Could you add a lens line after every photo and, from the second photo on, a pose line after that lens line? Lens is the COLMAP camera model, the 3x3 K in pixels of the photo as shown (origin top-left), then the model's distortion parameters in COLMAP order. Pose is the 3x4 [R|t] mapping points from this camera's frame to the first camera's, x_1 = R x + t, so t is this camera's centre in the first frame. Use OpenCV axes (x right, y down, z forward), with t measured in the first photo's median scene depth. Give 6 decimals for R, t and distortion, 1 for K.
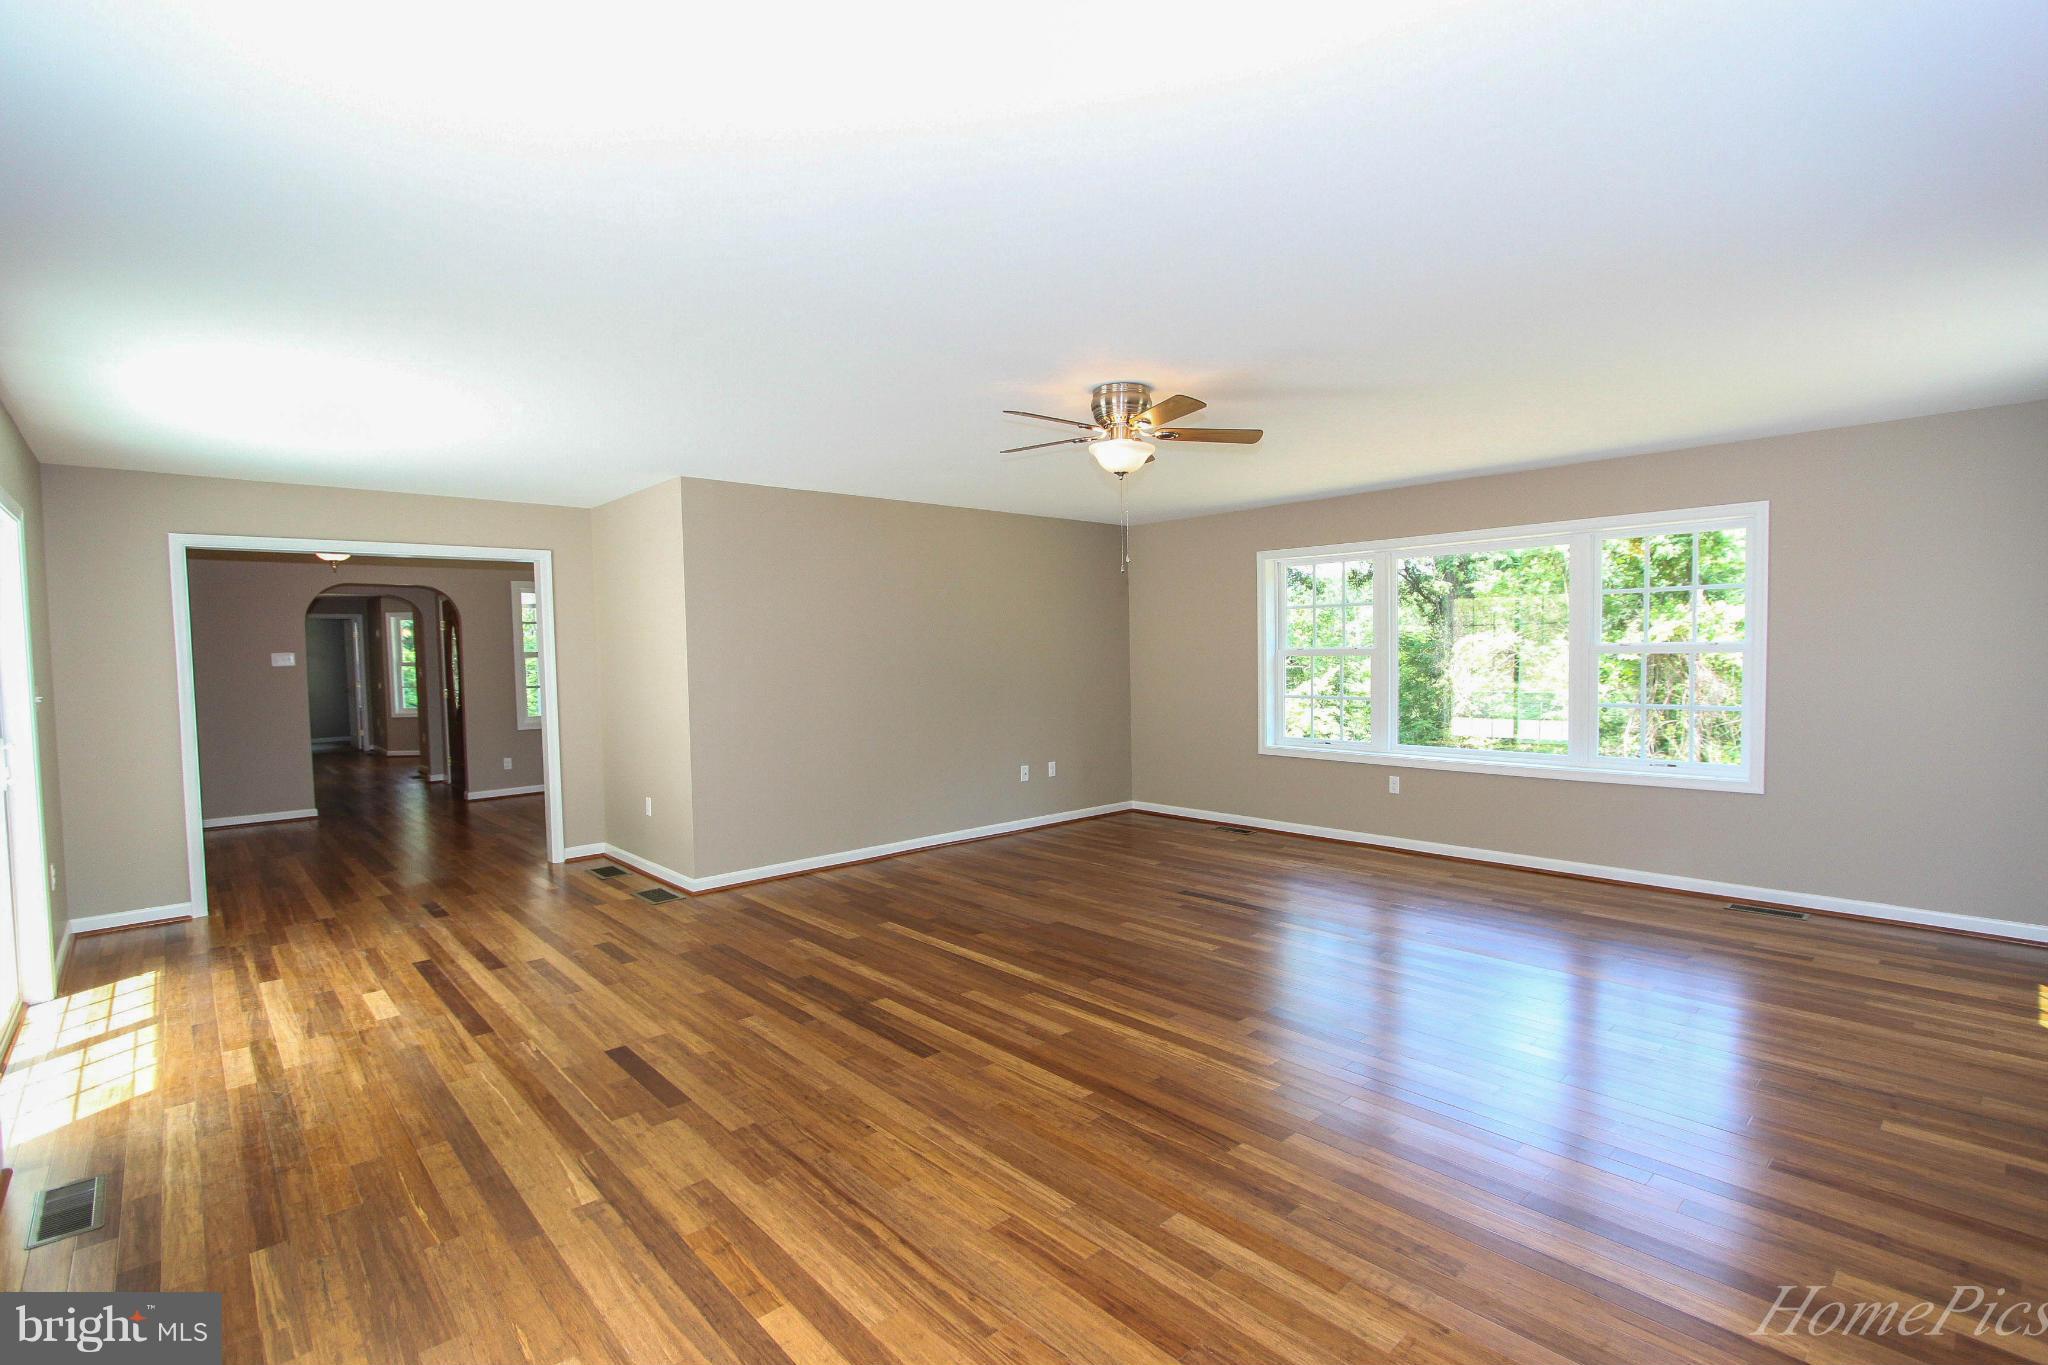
lens RADIAL K [[946.5, 0, 1024.0], [0, 946.5, 682.5], [0, 0, 1]] dist [-0.013684, 0.000060]
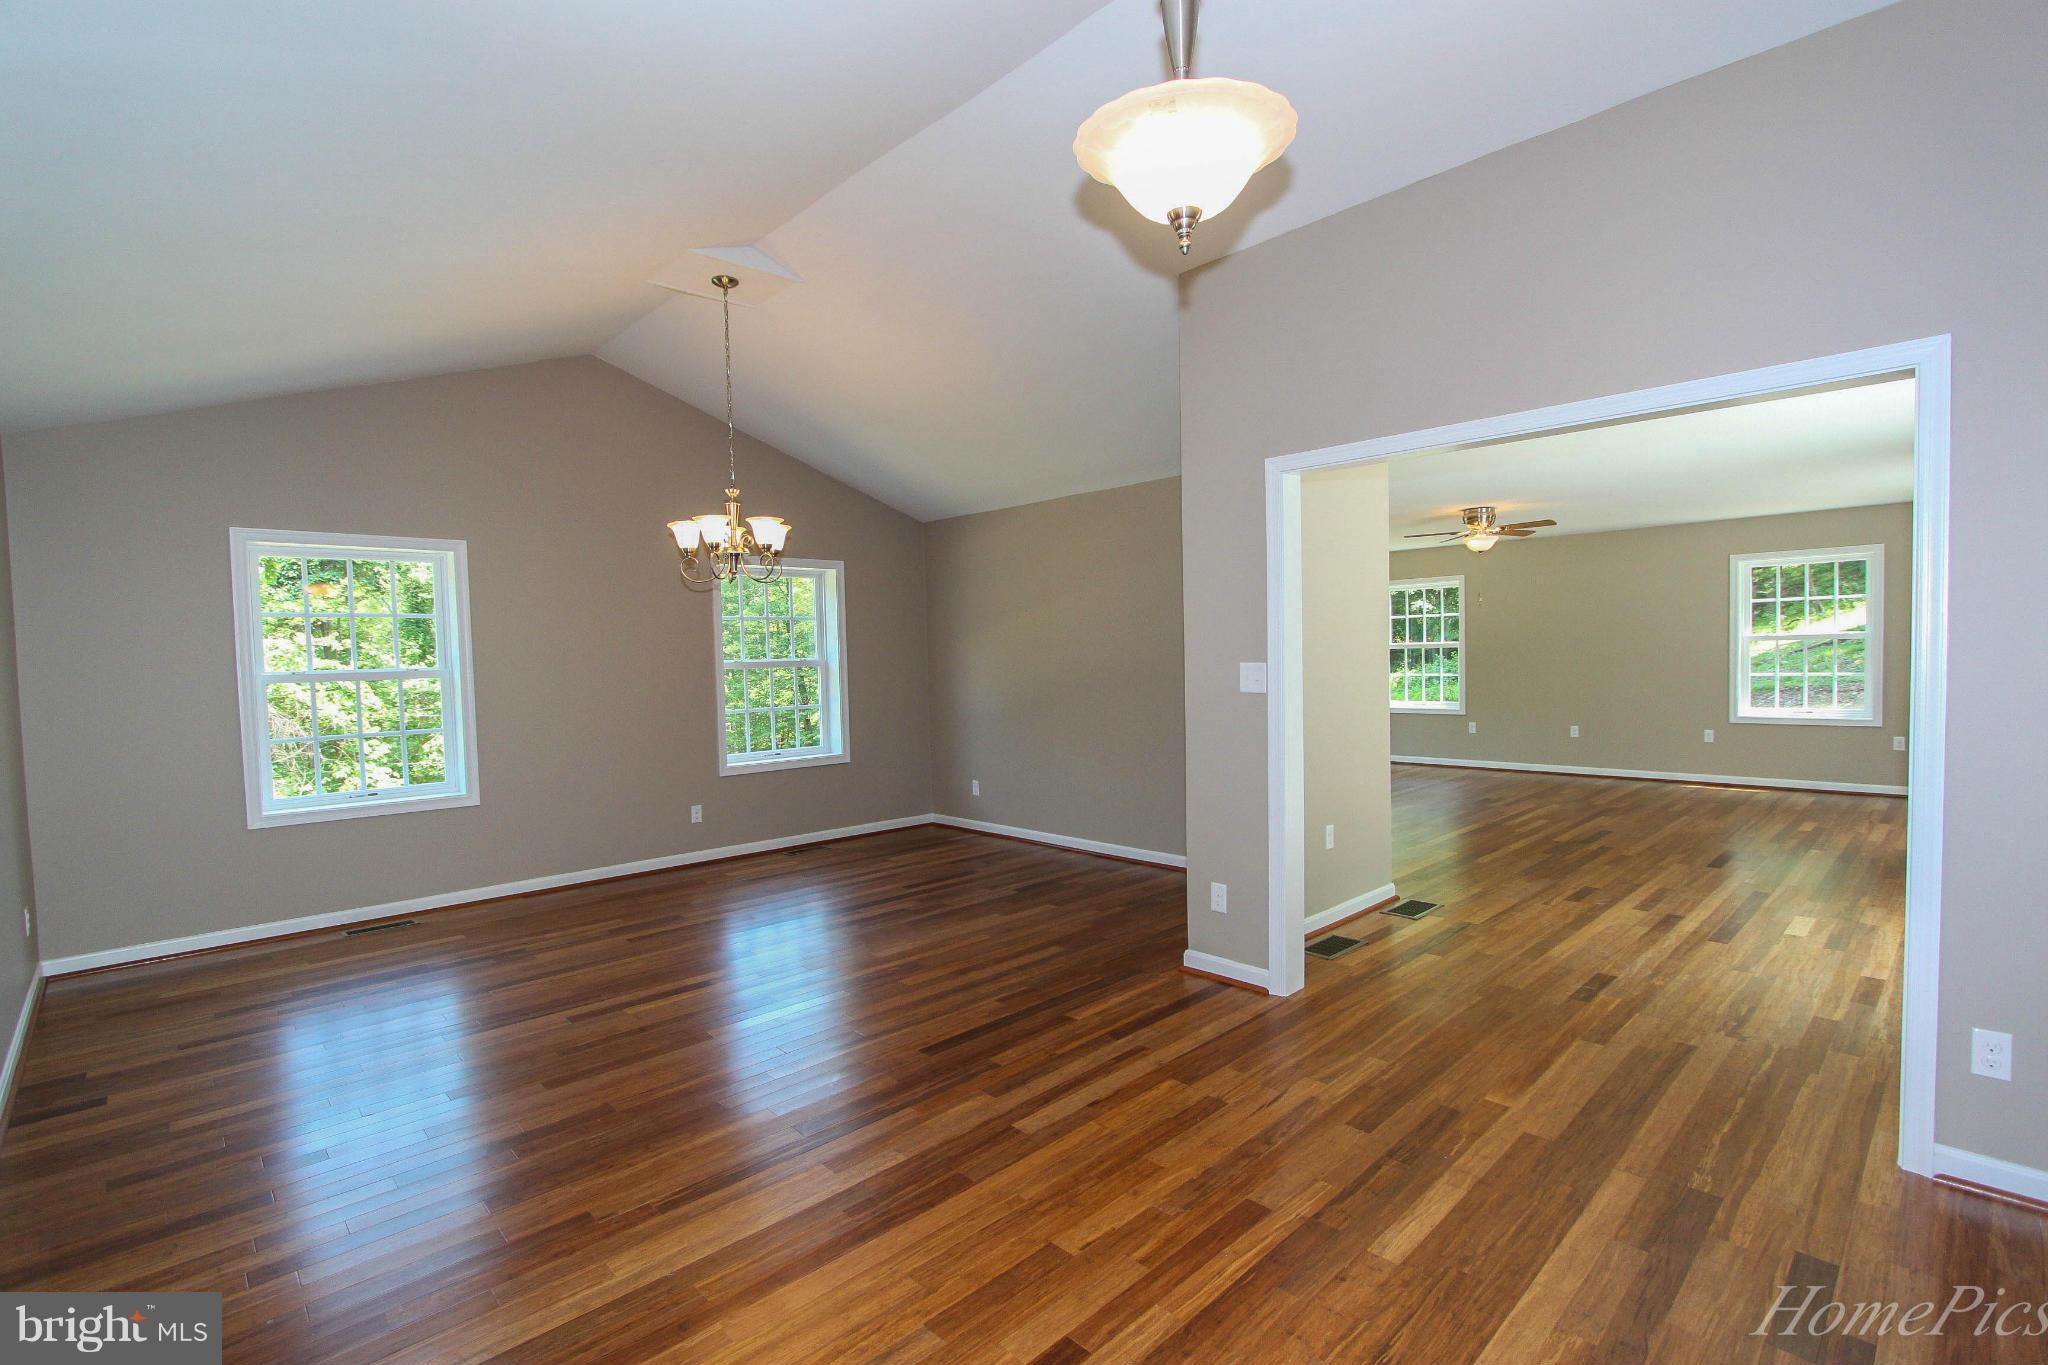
lens RADIAL K [[936.7, 0, 1024.8], [0, 936.7, 697.0], [0, 0, 1]] dist [-0.004372, -0.000396]
pose [[-0.023012, -0.031895, 0.999226, -1.817888], [0.058028, 0.997763, 0.033184, -0.041261], [-0.998050, 0.058747, -0.021109, 1.970984]]
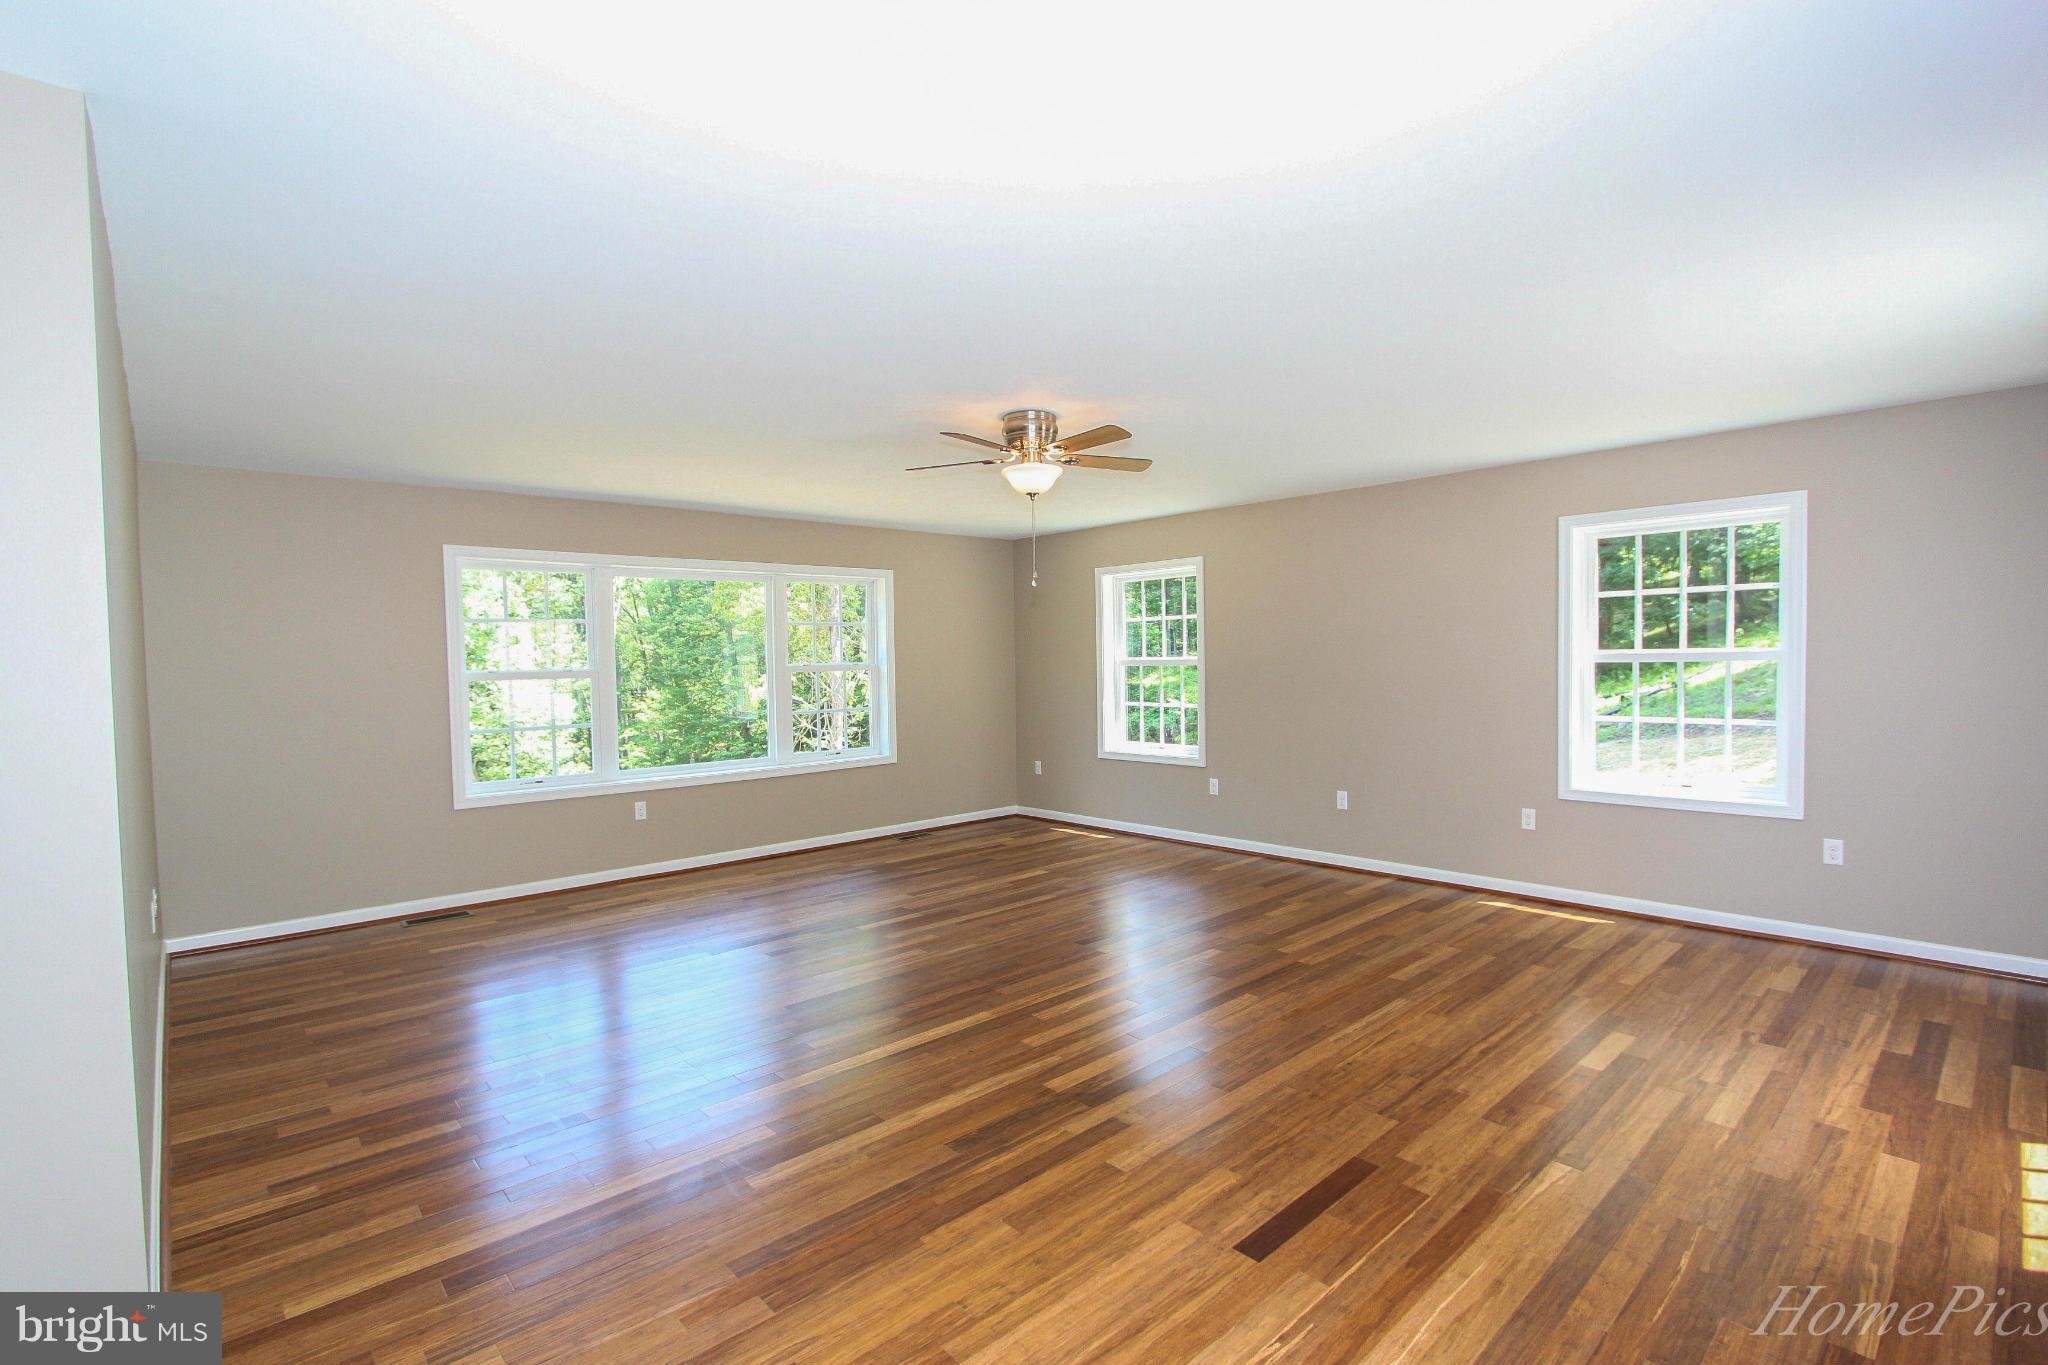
lens RADIAL K [[936.7, 0, 1024.8], [0, 936.7, 697.0], [0, 0, 1]] dist [-0.004372, -0.000396]
pose [[-0.003331, -0.025792, 0.999662, -0.953567], [0.048731, 0.998475, 0.025923, -0.024218], [-0.998806, 0.048800, -0.002069, 1.003636]]
